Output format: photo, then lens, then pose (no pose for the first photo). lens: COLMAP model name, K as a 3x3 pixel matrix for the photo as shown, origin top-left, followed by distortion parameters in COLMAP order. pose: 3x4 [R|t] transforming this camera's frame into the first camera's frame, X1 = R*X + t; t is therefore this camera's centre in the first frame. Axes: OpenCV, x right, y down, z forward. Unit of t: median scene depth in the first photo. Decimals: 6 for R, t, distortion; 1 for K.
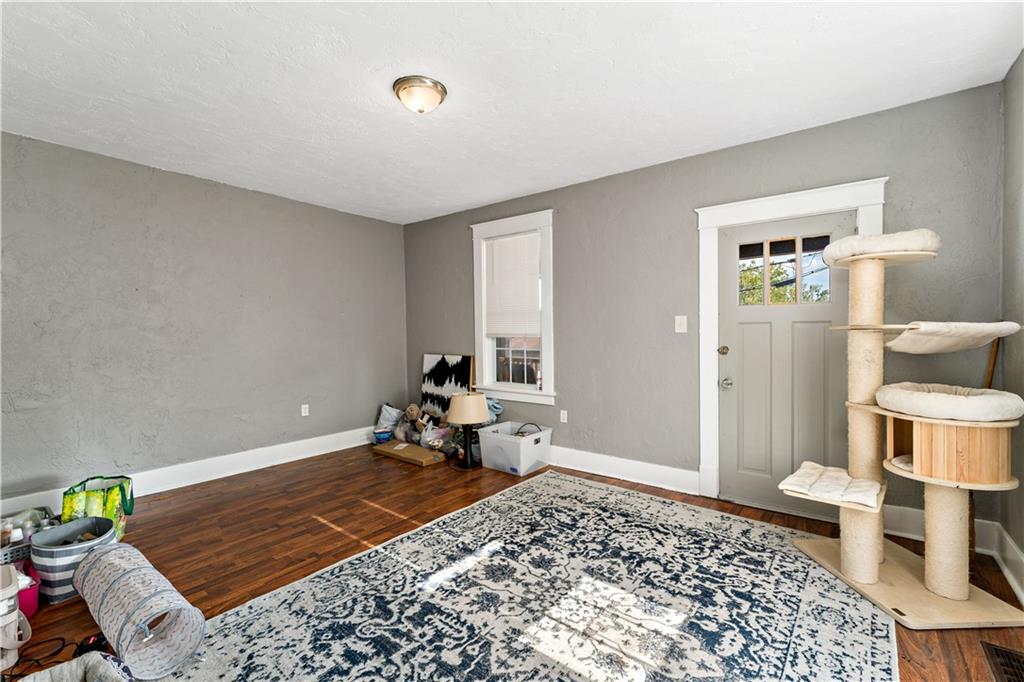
lens RADIAL K [[432.3, 0, 512.4], [0, 432.3, 333.3], [0, 0, 1]] dist [-0.001468, -0.000139]
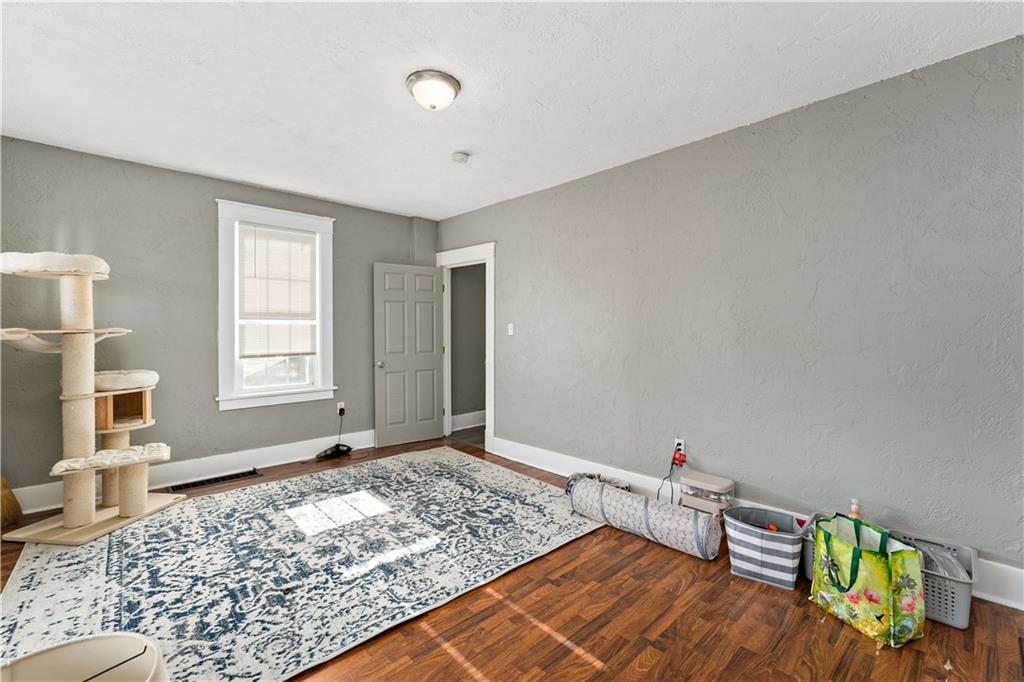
lens RADIAL K [[432.3, 0, 512.4], [0, 432.3, 333.3], [0, 0, 1]] dist [-0.001468, -0.000139]
pose [[-0.988887, 0.010232, 0.148317, -0.545592], [0.010896, 0.999934, 0.003665, 0.002572], [-0.148270, 0.005241, -0.988933, 2.009986]]
